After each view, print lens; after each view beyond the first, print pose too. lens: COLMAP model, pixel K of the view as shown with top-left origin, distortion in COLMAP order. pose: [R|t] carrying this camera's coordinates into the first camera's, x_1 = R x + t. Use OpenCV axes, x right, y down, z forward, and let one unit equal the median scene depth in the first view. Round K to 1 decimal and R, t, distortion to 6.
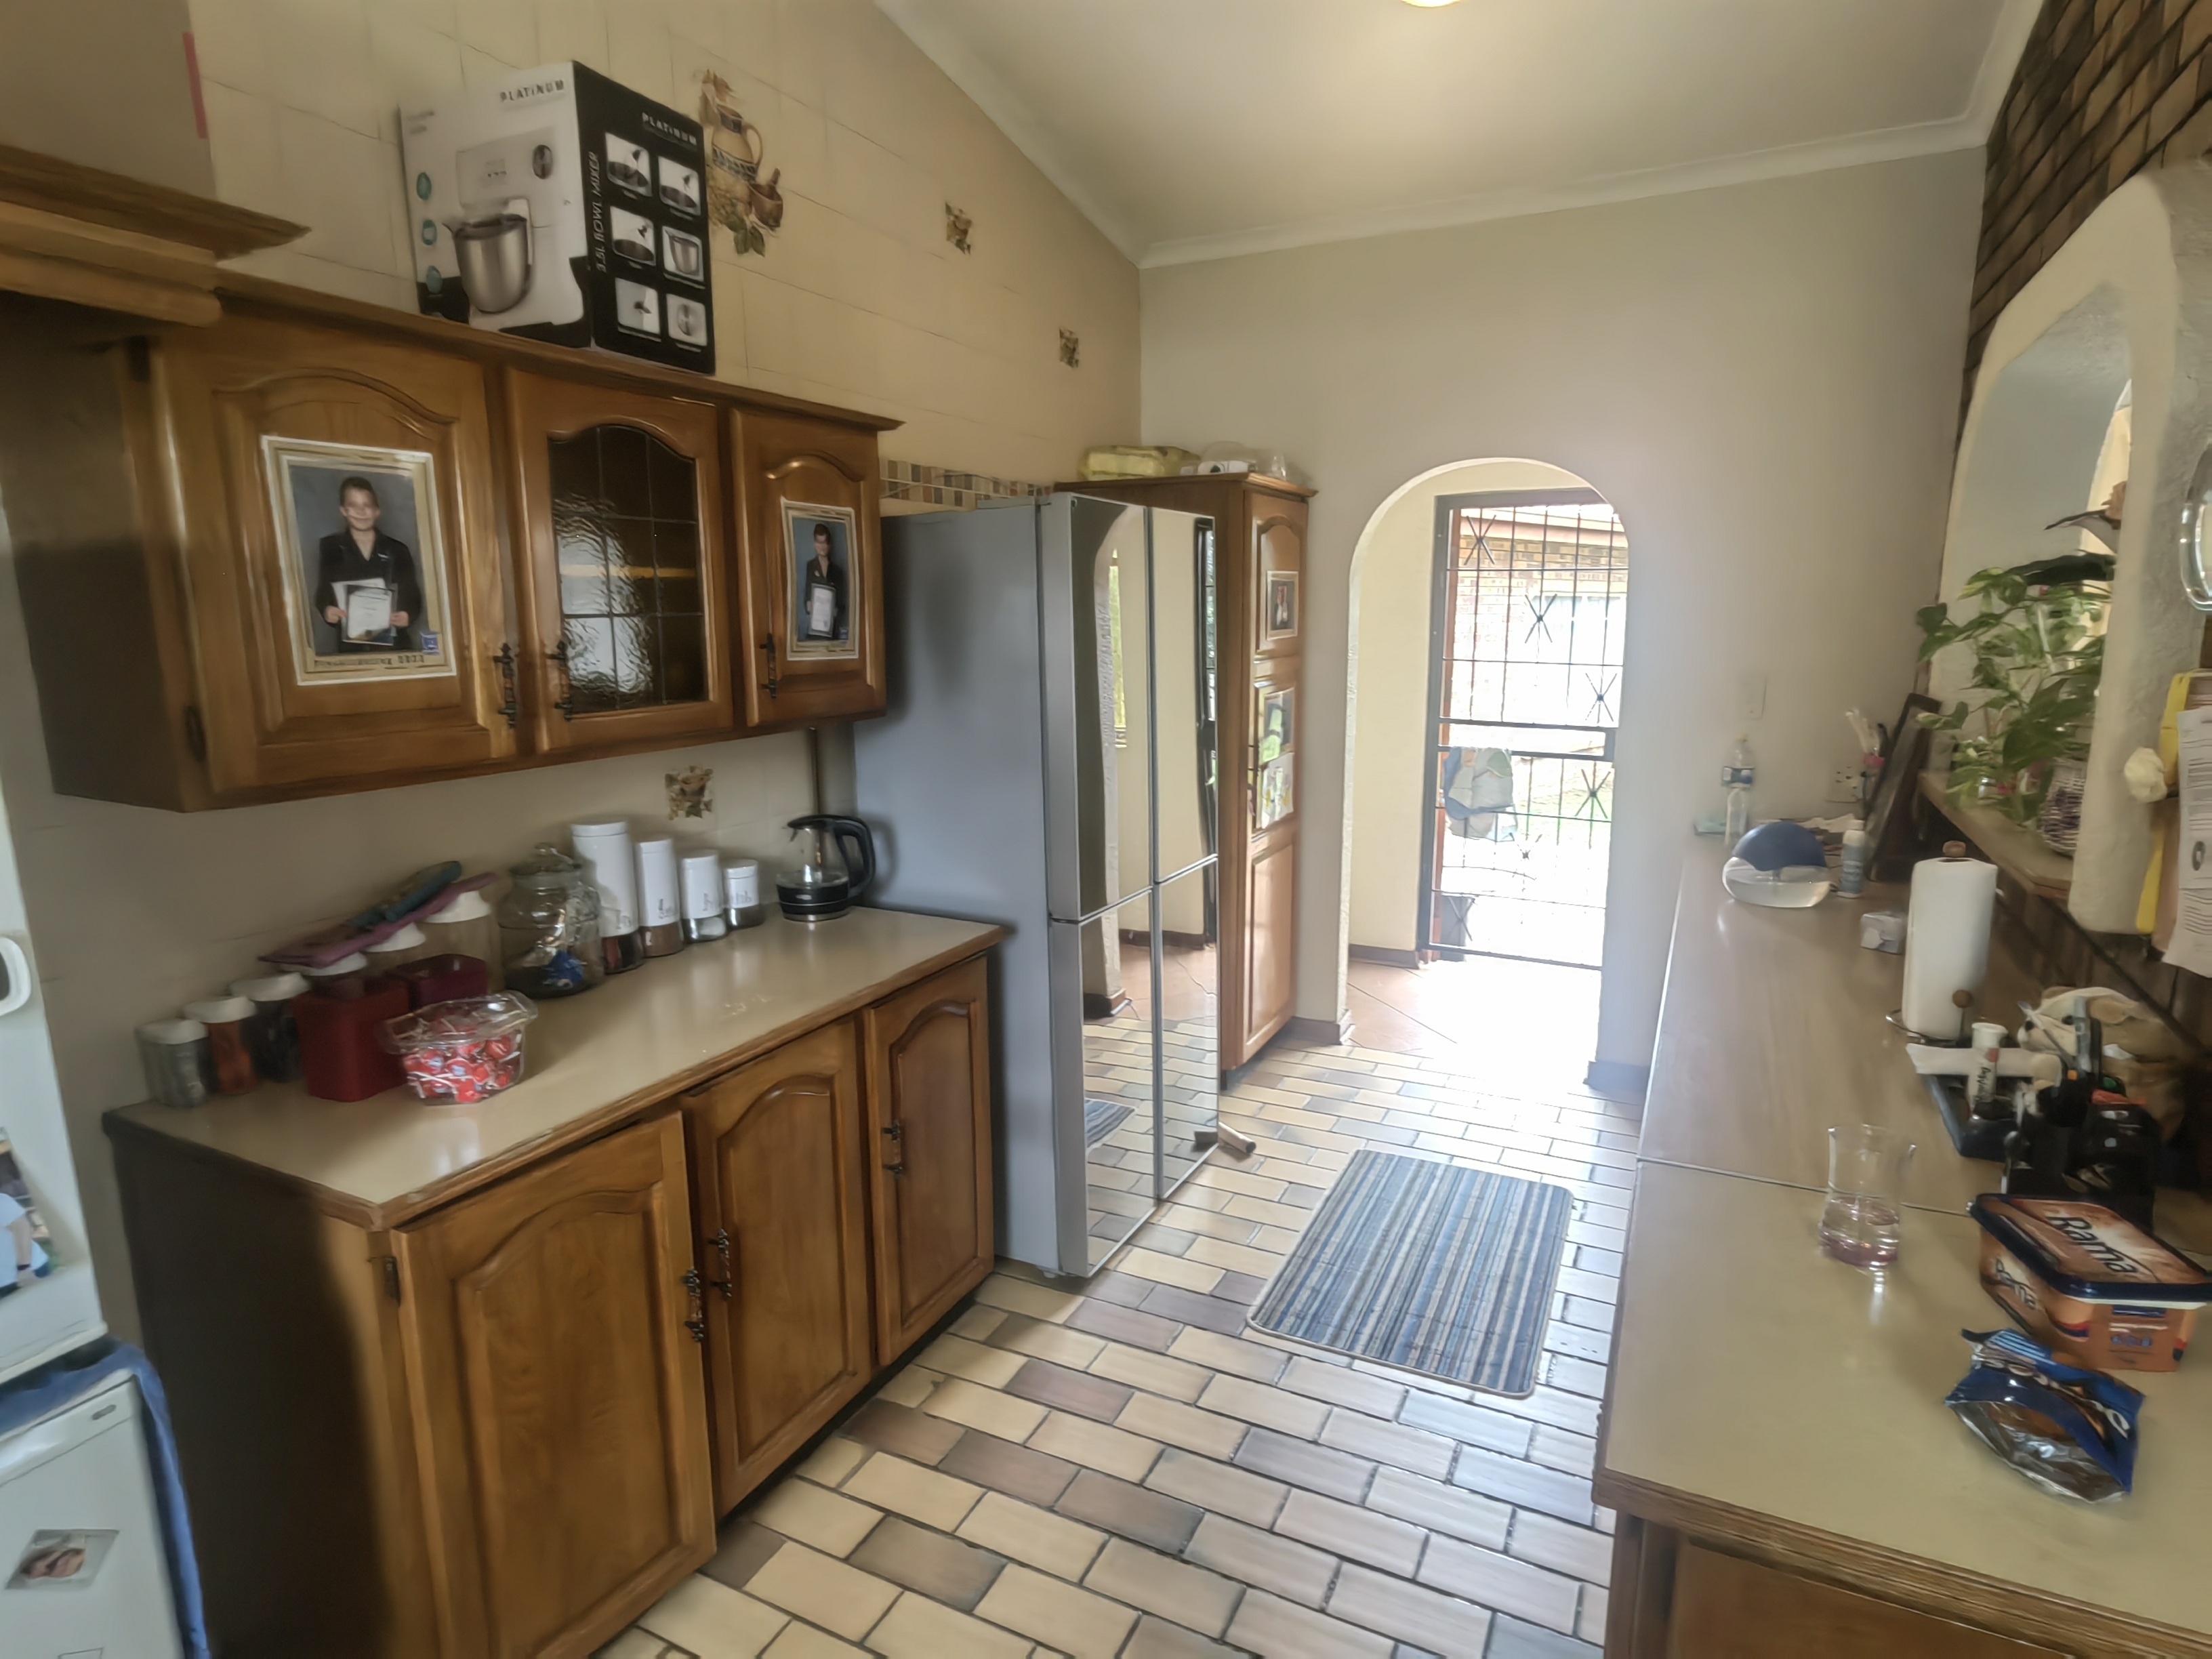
lens RADIAL K [[1189.2, 0, 1092.4], [0, 1189.2, 817.6], [0, 0, 1]] dist [-0.000458, 0.002262]
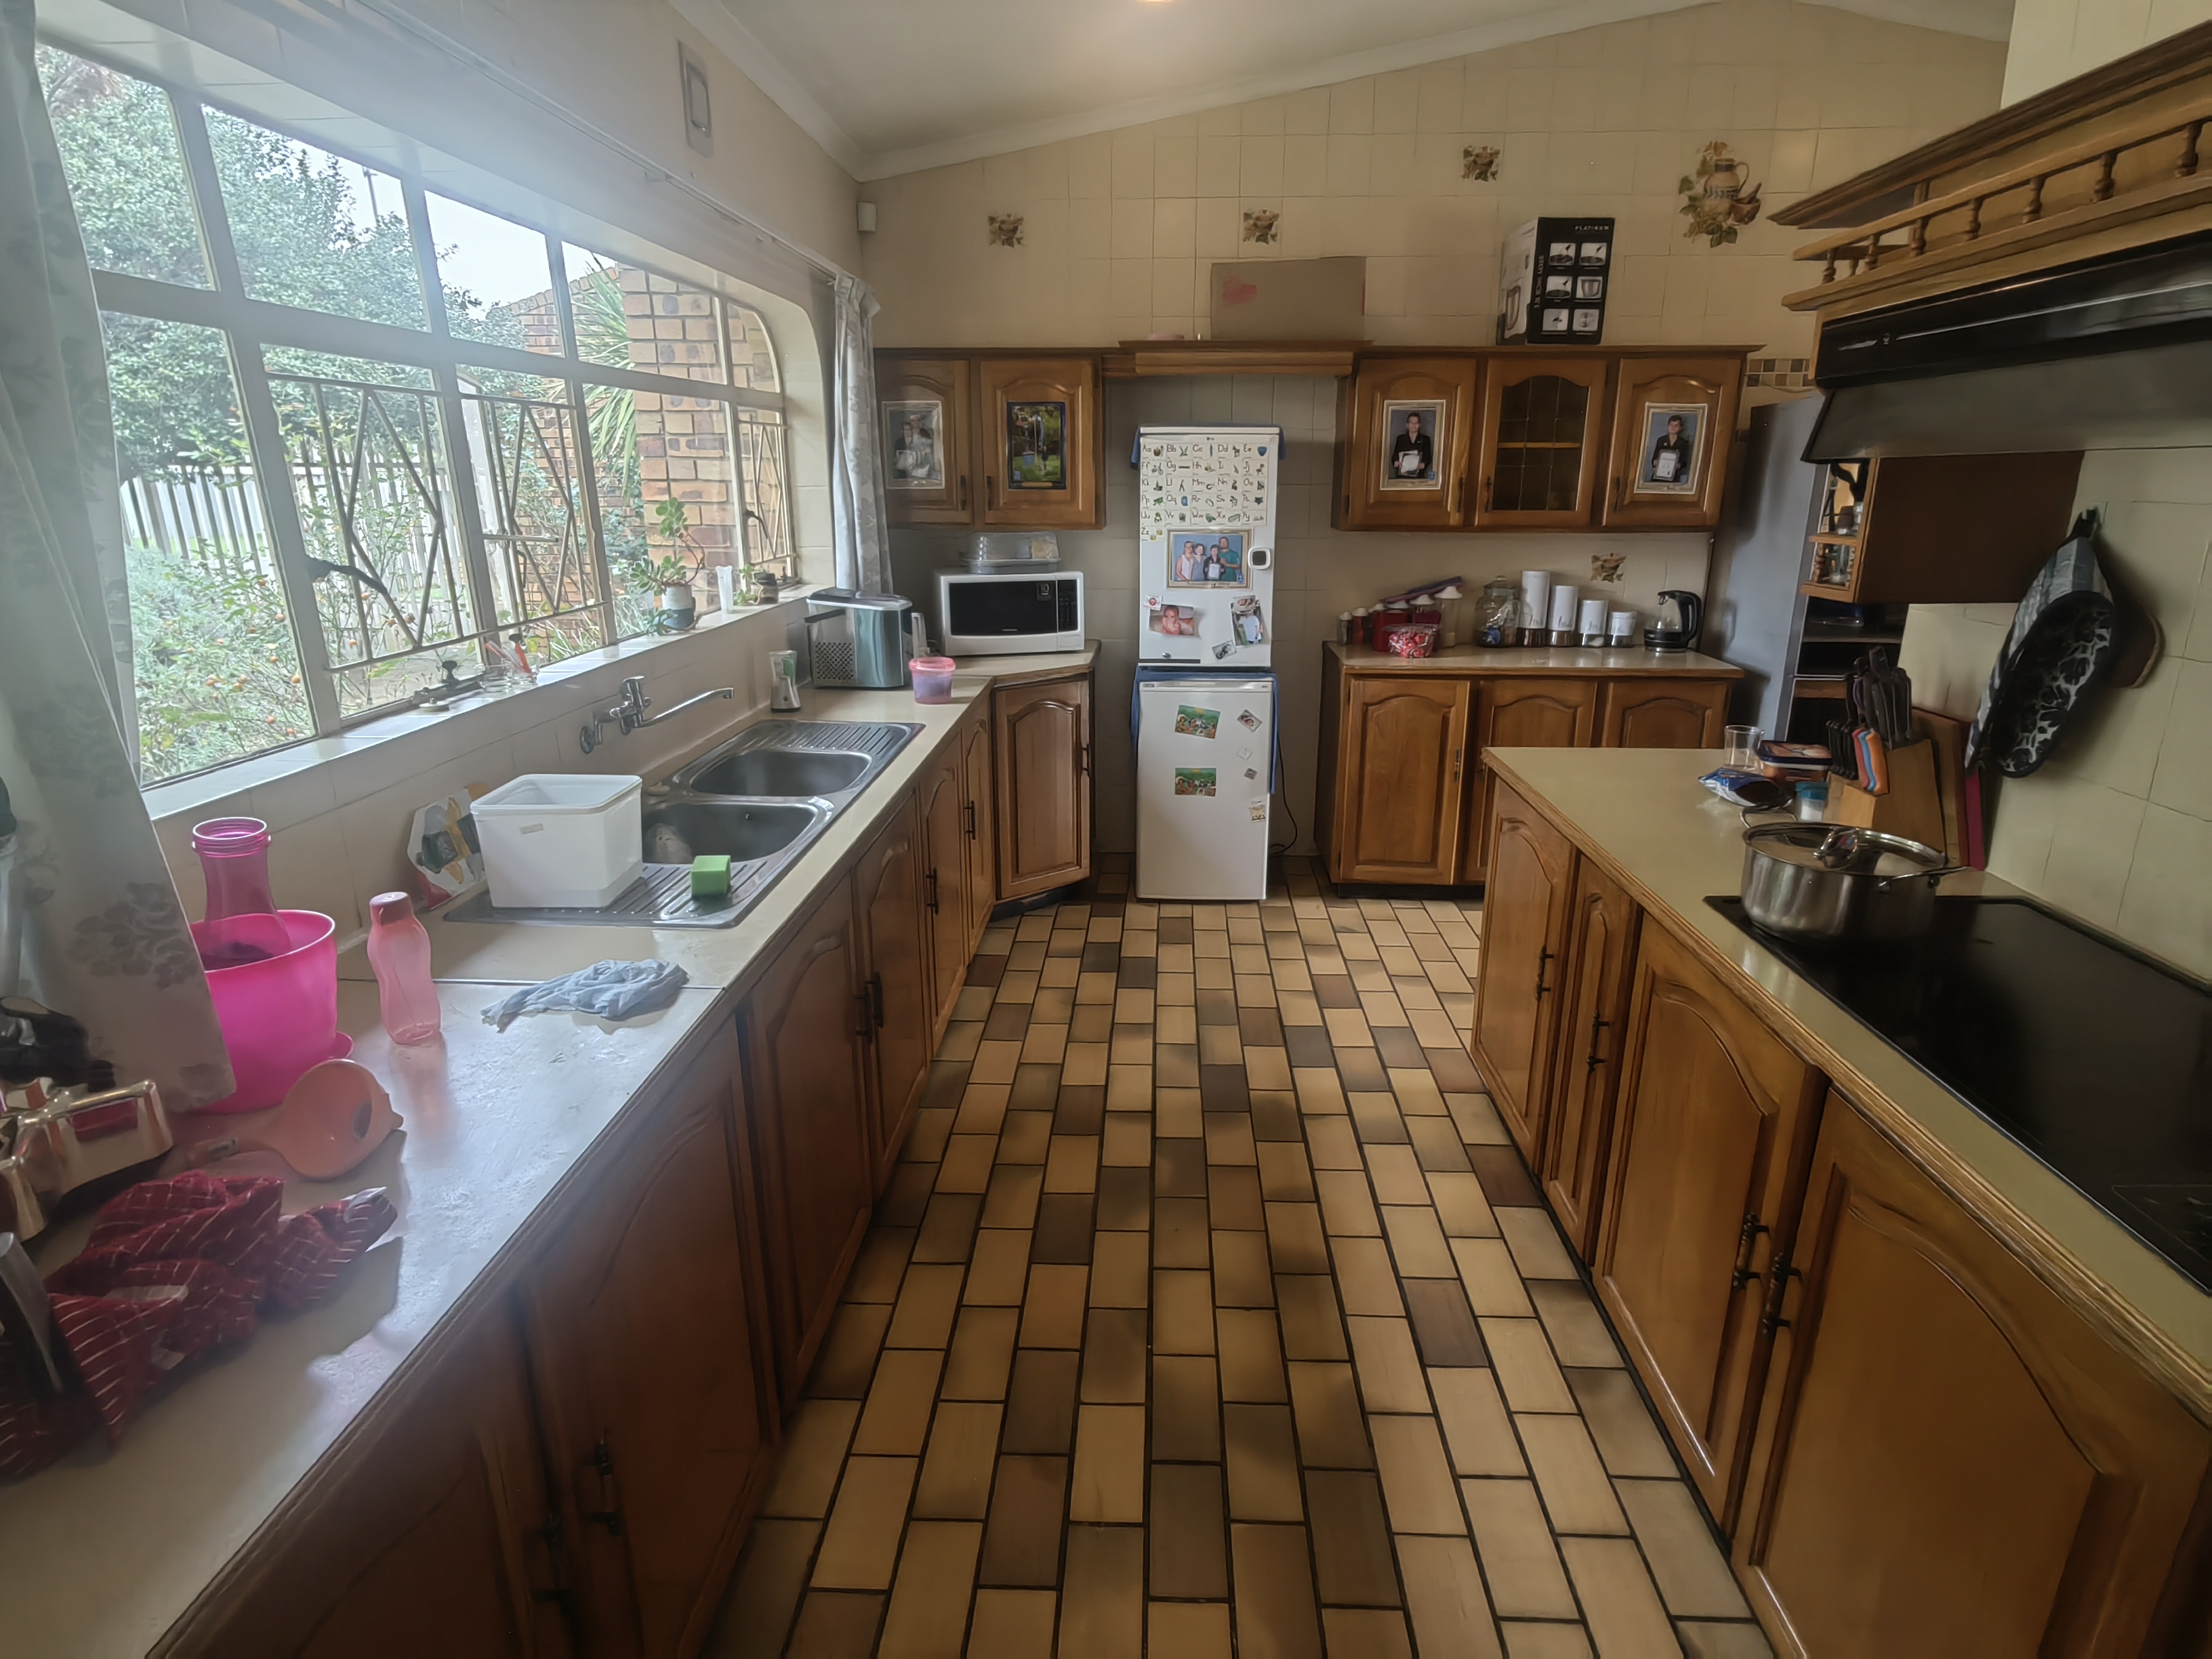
lens RADIAL K [[1189.2, 0, 1117.2], [0, 1189.2, 827.3], [0, 0, 1]] dist [-0.000458, 0.002262]
pose [[0.410803, 0.278641, -0.868102, 1.381189], [-0.165933, 0.959101, 0.229327, 0.090077], [0.896497, 0.049838, 0.440237, -0.604426]]
